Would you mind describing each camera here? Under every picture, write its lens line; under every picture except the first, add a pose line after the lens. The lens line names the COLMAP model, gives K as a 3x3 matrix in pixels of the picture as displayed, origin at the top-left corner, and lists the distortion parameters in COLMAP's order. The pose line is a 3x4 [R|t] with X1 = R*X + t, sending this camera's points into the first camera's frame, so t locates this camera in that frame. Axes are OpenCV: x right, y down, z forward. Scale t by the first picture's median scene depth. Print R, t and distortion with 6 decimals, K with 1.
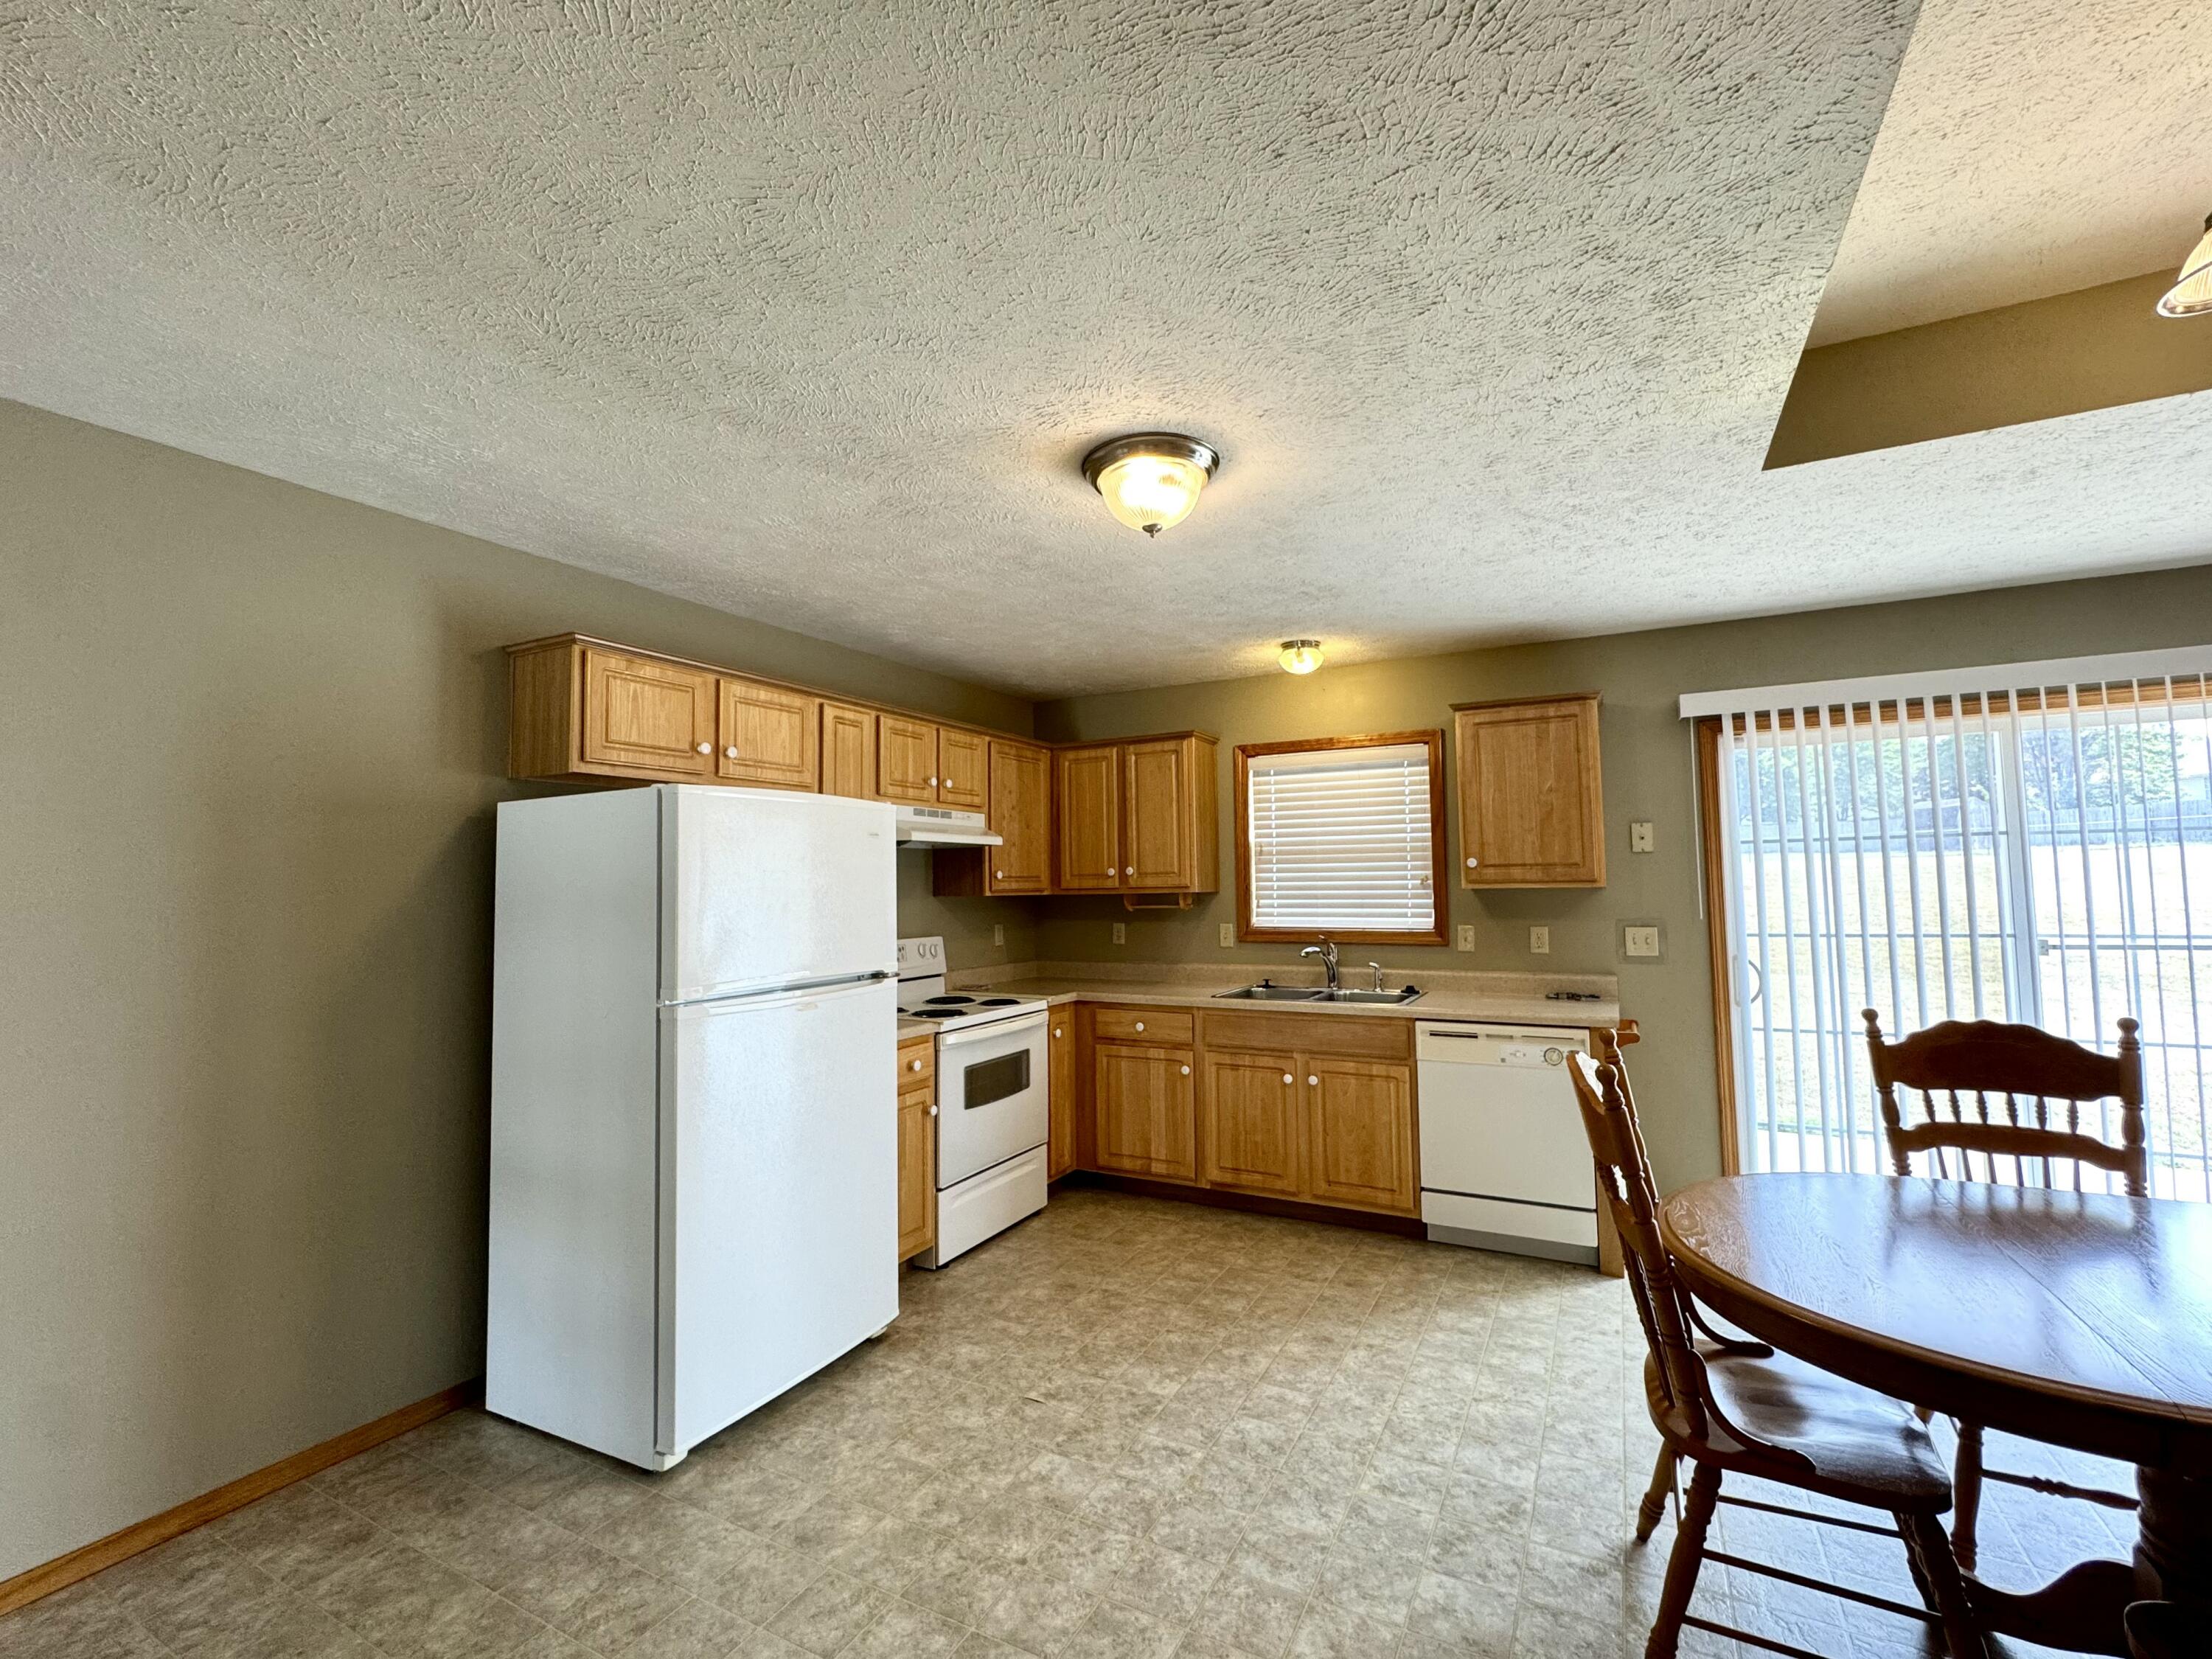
lens RADIAL K [[995.3, 0, 1121.0], [0, 995.3, 824.4], [0, 0, 1]] dist [-0.001232, -0.000028]
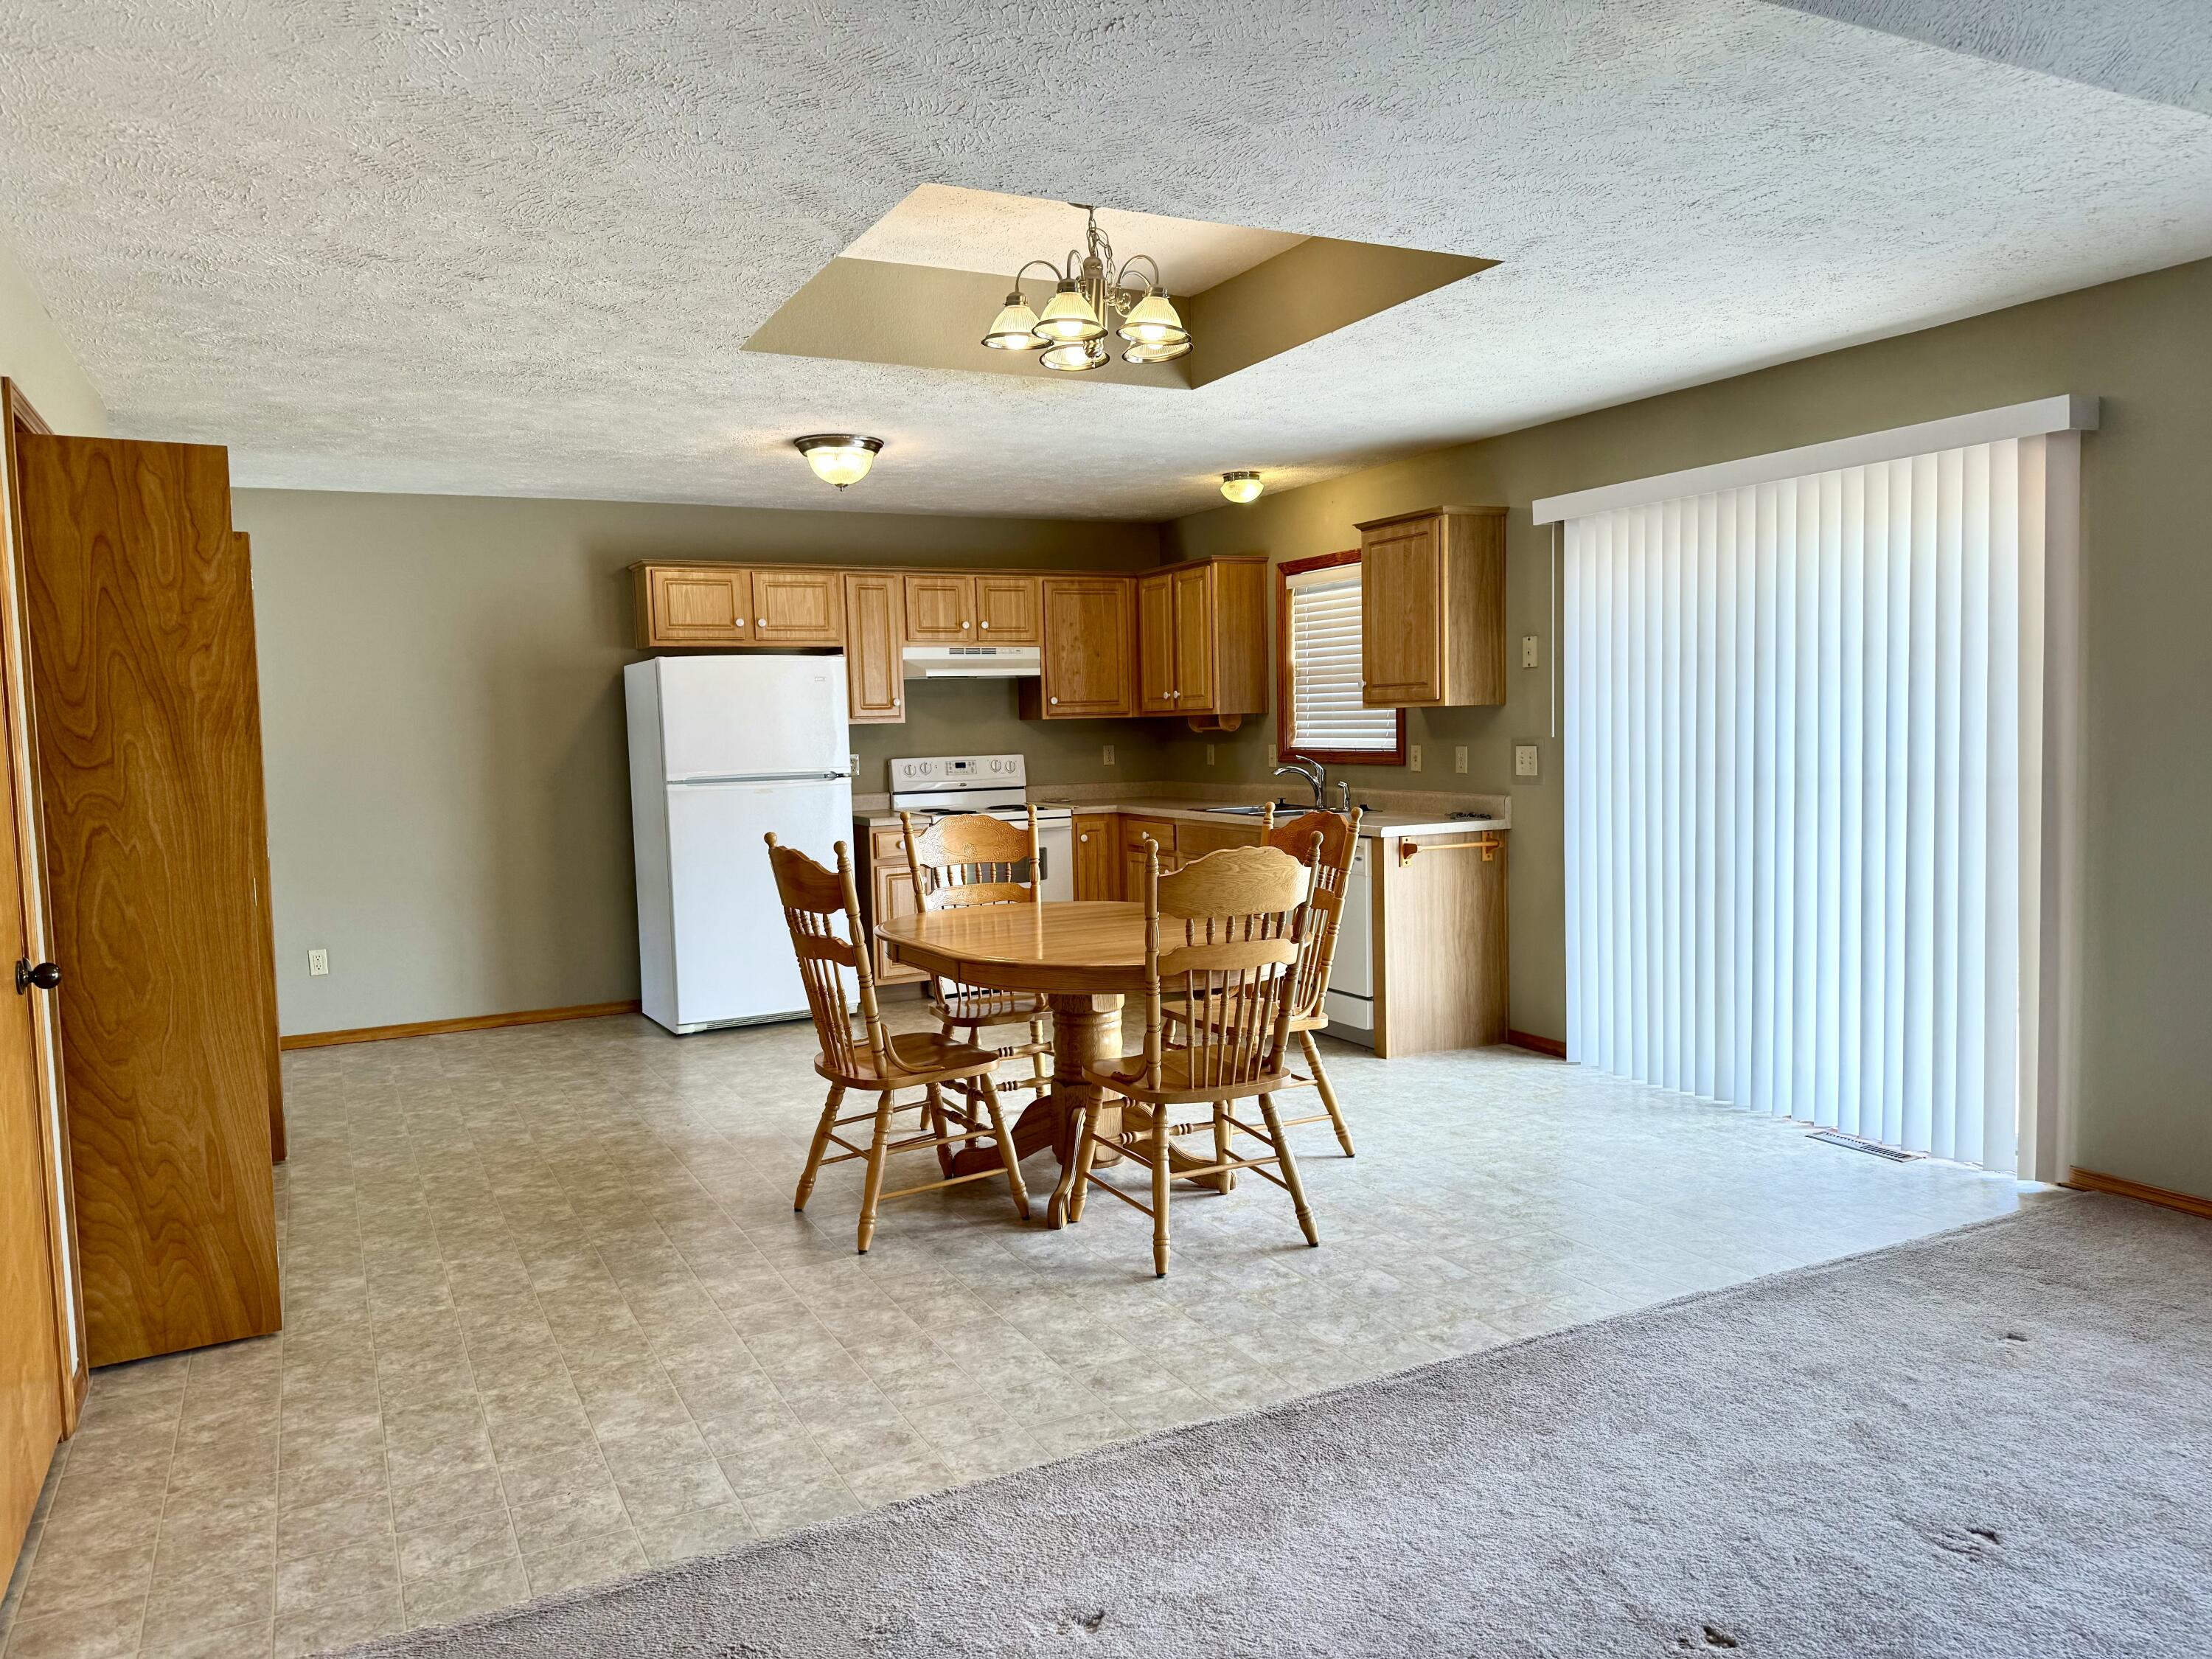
lens RADIAL K [[1583.9, 0, 1106.0], [0, 1583.9, 829.5], [0, 0, 1]] dist [0.026384, -0.007391]
pose [[0.809255, 0.032903, -0.586535, 1.120020], [0.050843, 0.990761, 0.125729, -0.031222], [0.585253, -0.131568, 0.800105, -0.485728]]
